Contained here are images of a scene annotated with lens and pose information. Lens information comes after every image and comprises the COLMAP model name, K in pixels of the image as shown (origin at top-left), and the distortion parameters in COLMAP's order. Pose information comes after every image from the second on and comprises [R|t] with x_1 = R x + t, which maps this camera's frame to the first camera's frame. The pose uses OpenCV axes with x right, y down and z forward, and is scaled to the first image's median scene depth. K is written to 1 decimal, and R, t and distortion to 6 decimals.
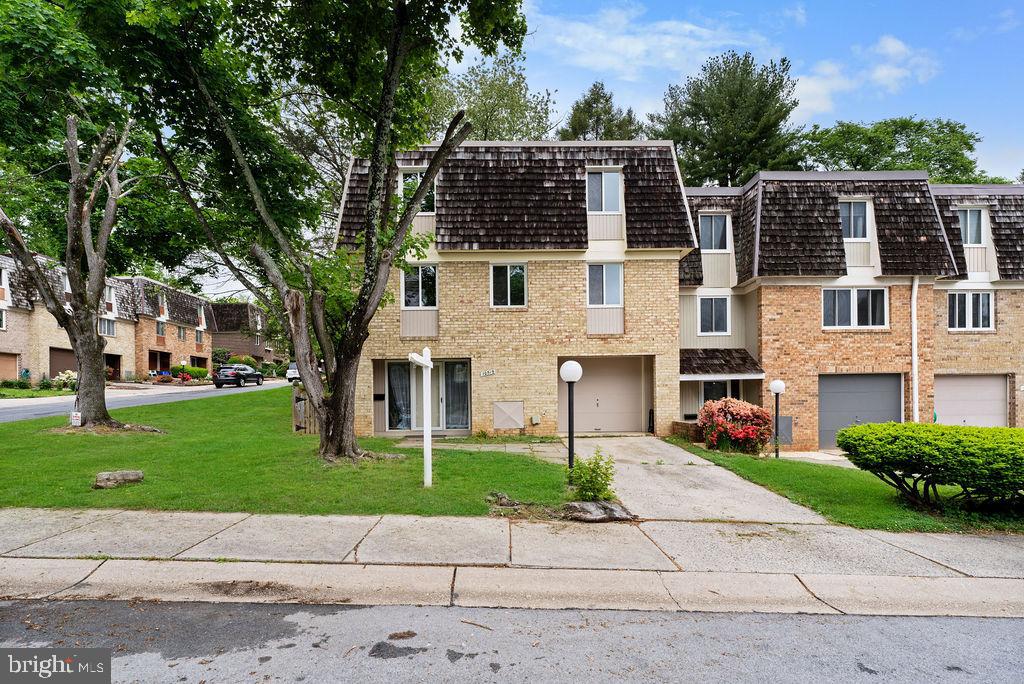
lens RADIAL K [[445.6, 0, 507.4], [0, 445.6, 402.4], [0, 0, 1]] dist [-0.000917, -0.000177]
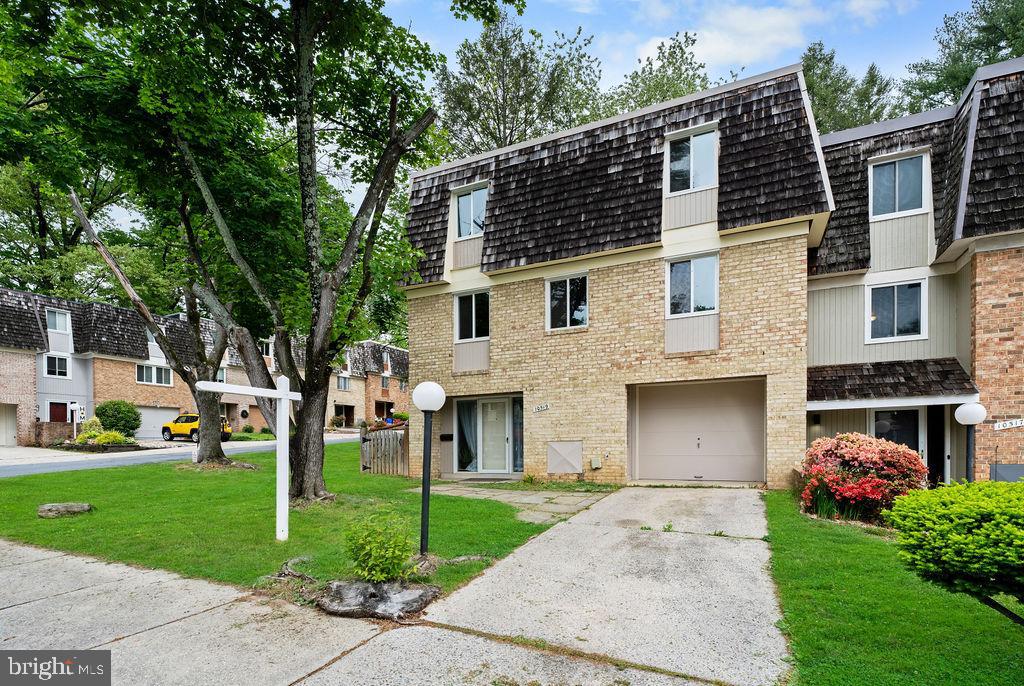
lens RADIAL K [[454.7, 0, 513.1], [0, 454.7, 451.4], [0, 0, 1]] dist [-0.000977, -0.000017]
pose [[0.916041, 0.004516, -0.401059, 0.255231], [0.001874, 0.999877, 0.015539, 0.003647], [0.401080, -0.014987, 0.915921, 0.171436]]
